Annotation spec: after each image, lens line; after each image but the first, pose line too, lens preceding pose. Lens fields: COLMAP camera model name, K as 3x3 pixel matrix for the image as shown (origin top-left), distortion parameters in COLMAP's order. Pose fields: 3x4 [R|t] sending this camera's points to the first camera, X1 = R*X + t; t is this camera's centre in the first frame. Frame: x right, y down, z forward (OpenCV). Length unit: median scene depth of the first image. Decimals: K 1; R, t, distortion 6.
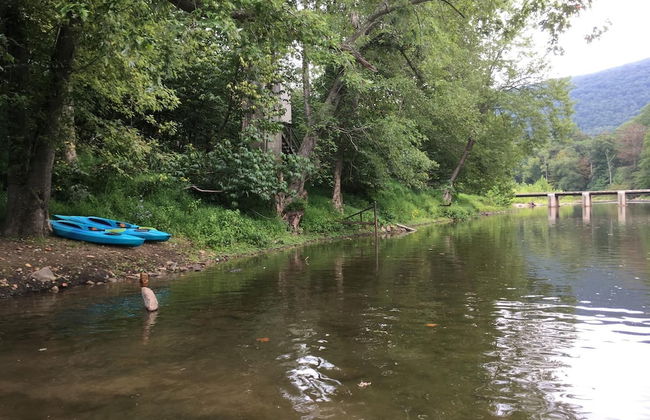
lens RADIAL K [[563.1, 0, 325.0], [0, 563.1, 210.0], [0, 0, 1]] dist [0.124978, -0.198167]
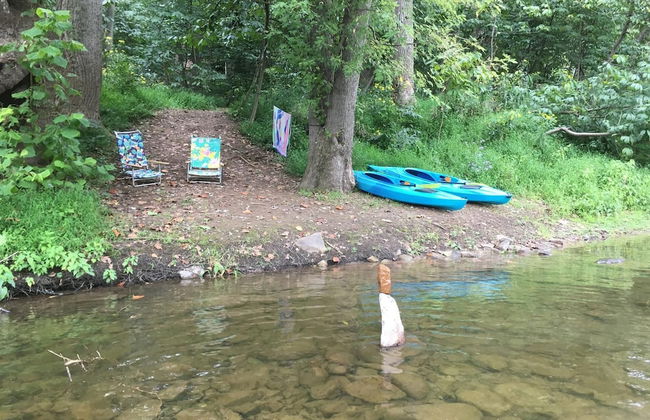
lens RADIAL K [[563.1, 0, 325.0], [0, 563.1, 210.0], [0, 0, 1]] dist [0.124978, -0.198167]
pose [[0.787358, 0.048122, -0.614616, -0.030073], [-0.005760, 0.997480, 0.070720, 0.015244], [0.616470, -0.052141, 0.785650, 0.332803]]
